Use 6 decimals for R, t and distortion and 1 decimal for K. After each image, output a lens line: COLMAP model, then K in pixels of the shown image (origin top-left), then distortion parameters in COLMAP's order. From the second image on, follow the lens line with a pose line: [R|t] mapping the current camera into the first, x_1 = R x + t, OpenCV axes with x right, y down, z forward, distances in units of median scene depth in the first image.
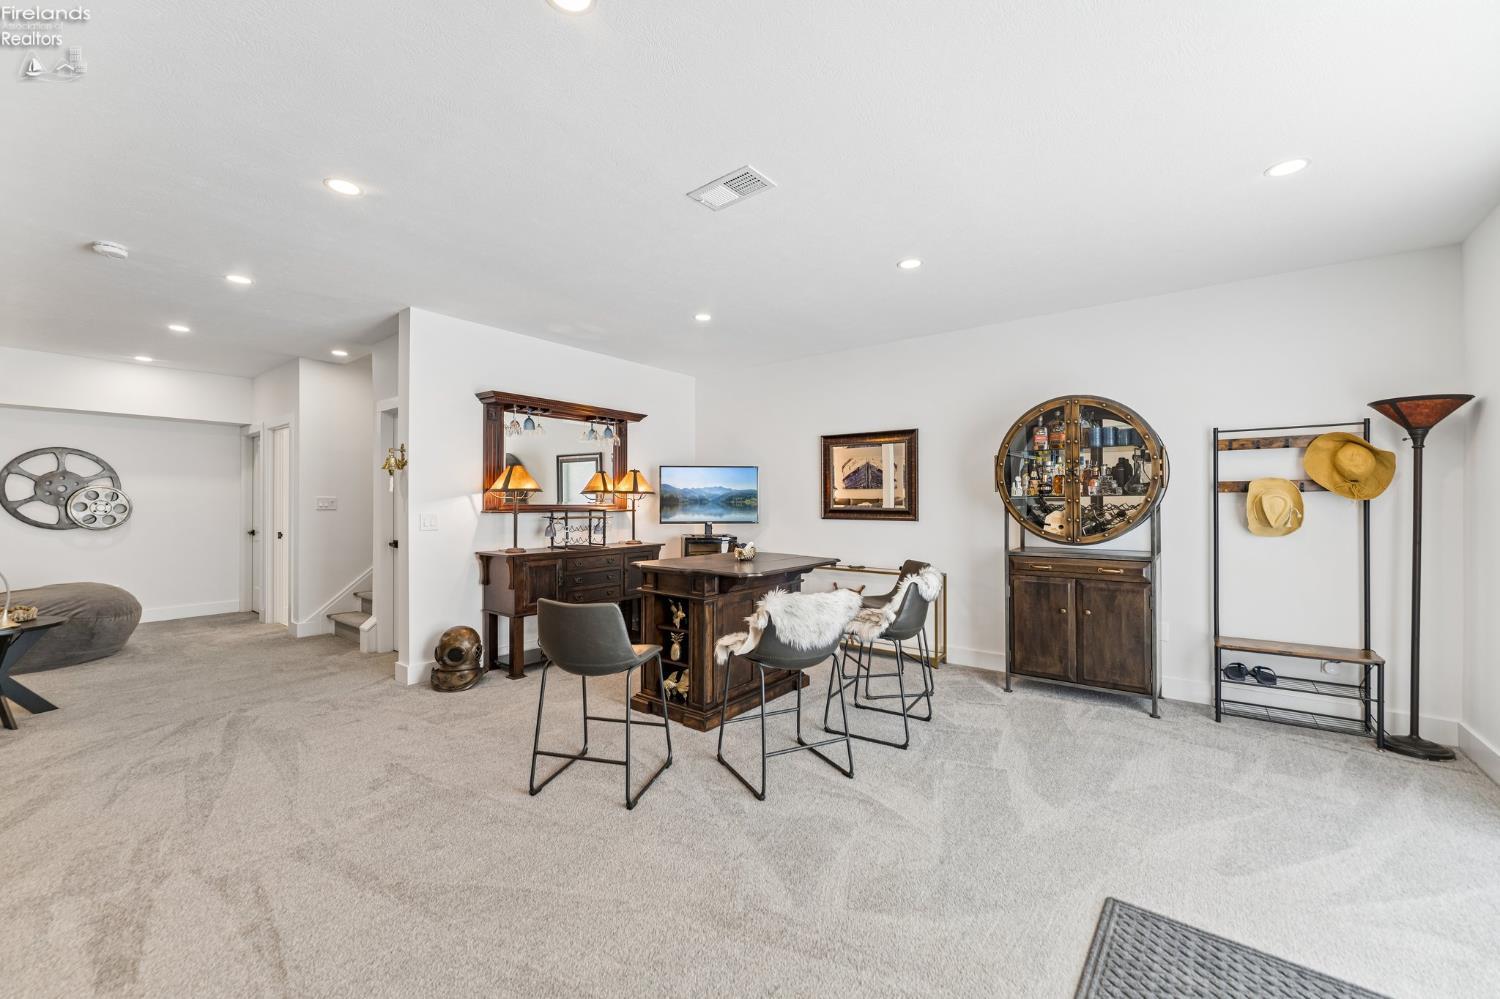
lens RADIAL K [[602.6, 0, 744.5], [0, 602.6, 503.6], [0, 0, 1]] dist [-0.003282, 0.000423]
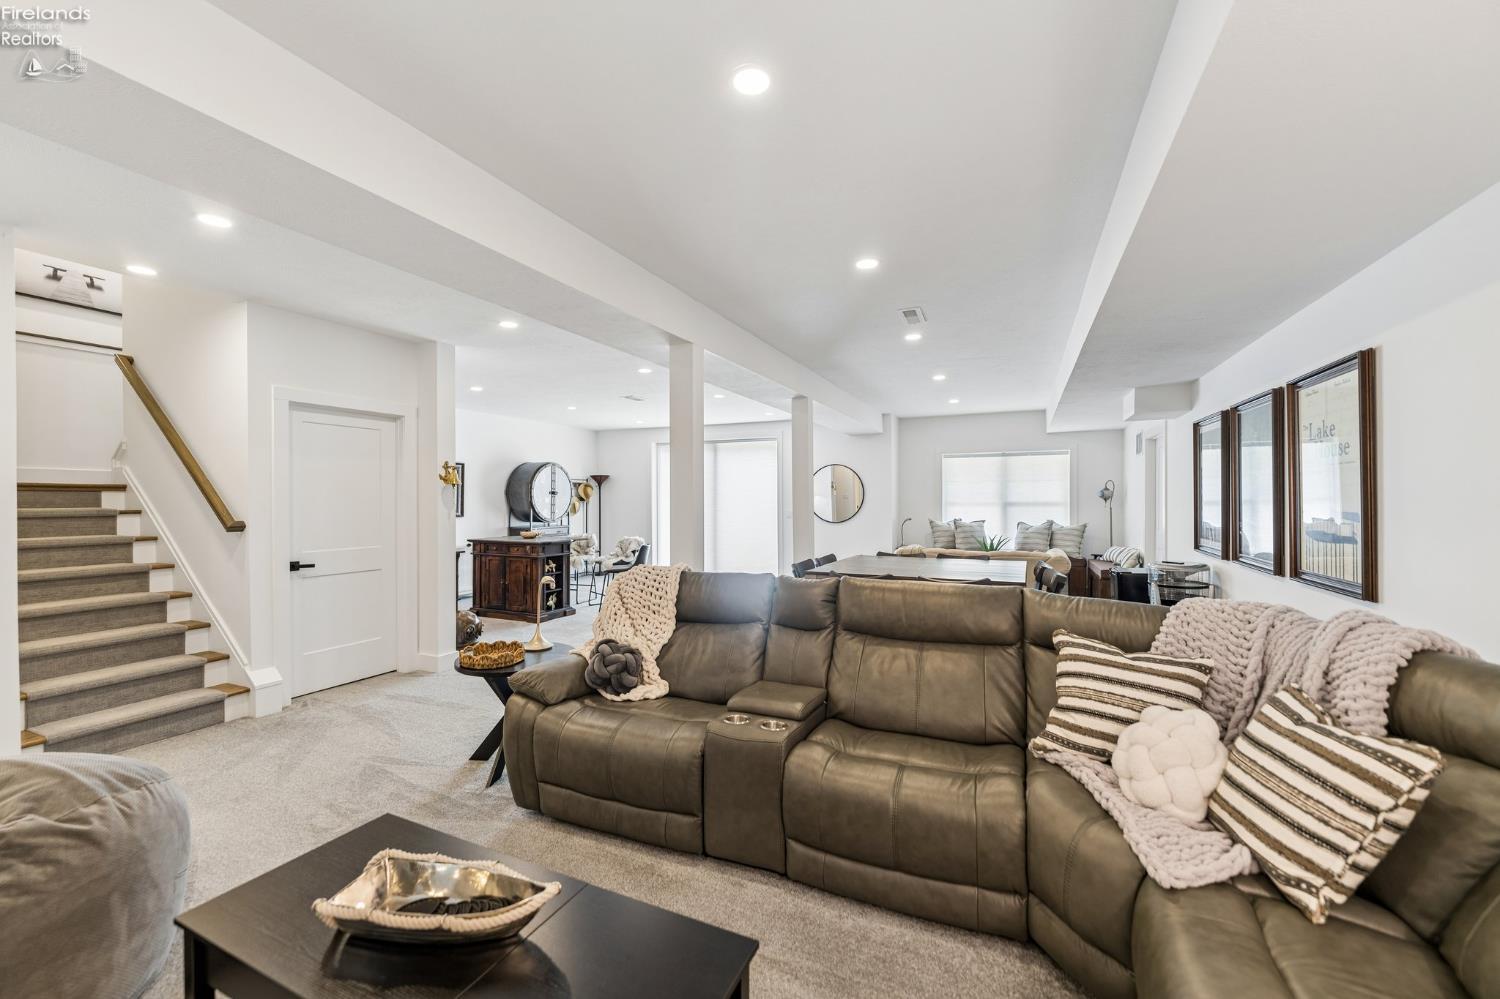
lens RADIAL K [[602.6, 0, 732.1], [0, 602.6, 495.4], [0, 0, 1]] dist [-0.003282, 0.000423]
pose [[-0.223857, 0.004643, 0.974611, -1.878291], [-0.001634, 0.999985, -0.005139, -0.029797], [-0.974621, -0.002743, -0.223846, 0.762113]]
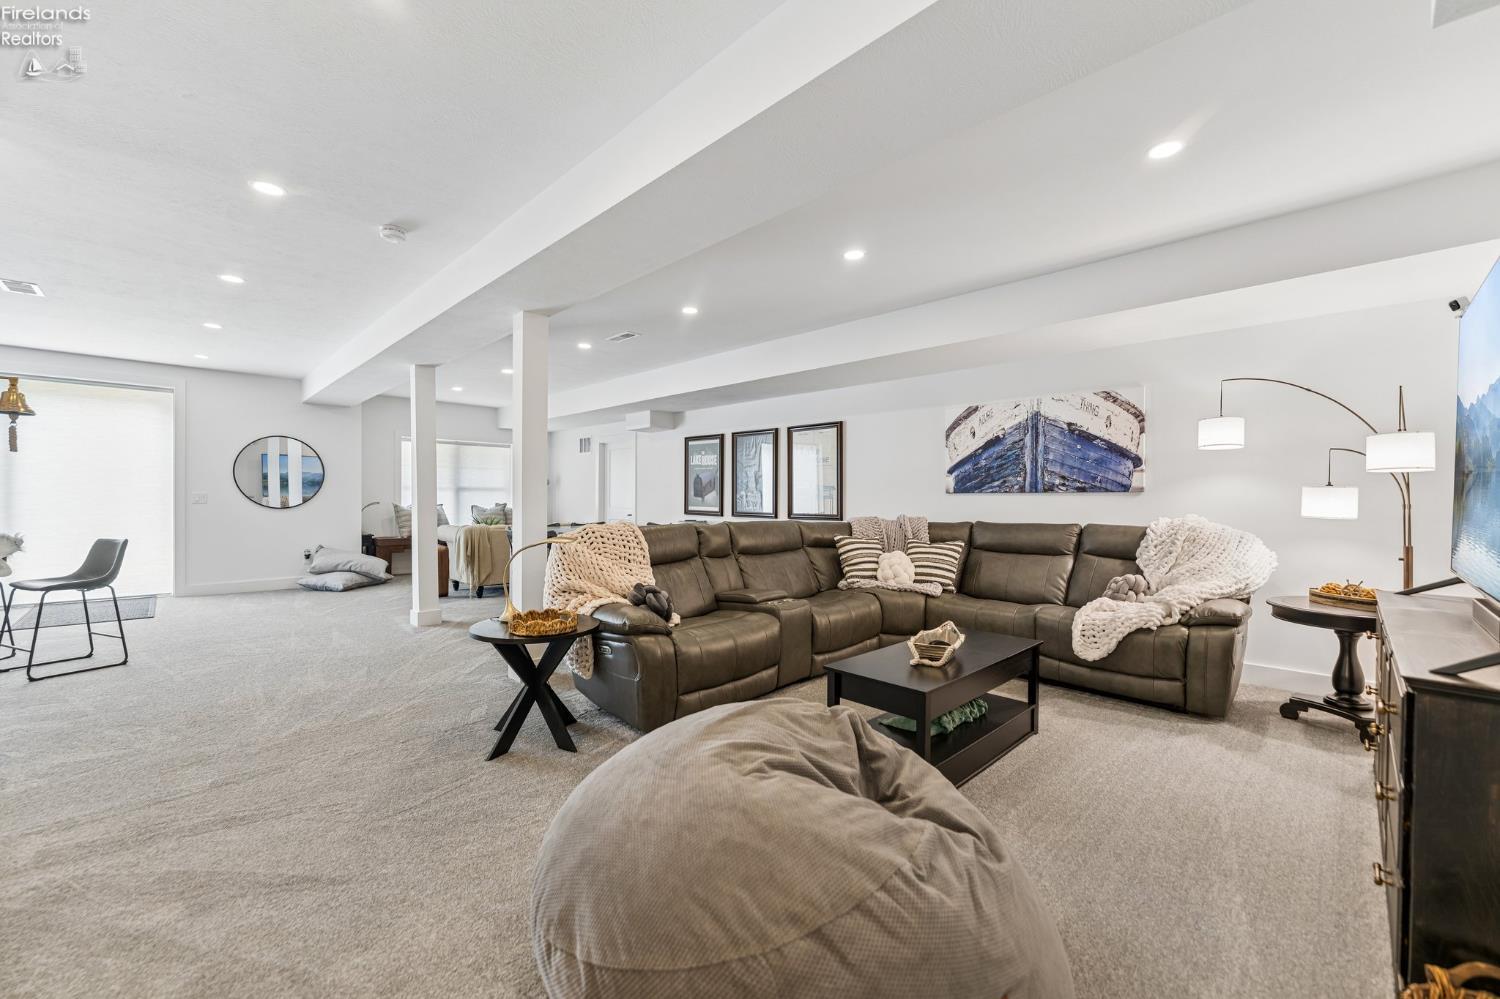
lens RADIAL K [[602.6, 0, 750.0], [0, 602.6, 511.6], [0, 0, 1]] dist [-0.003282, 0.000423]
pose [[-0.992542, -0.012823, 0.121229, -1.408097], [-0.010626, 0.999768, 0.018753, 0.020643], [-0.121441, 0.017325, -0.992447, 1.531157]]
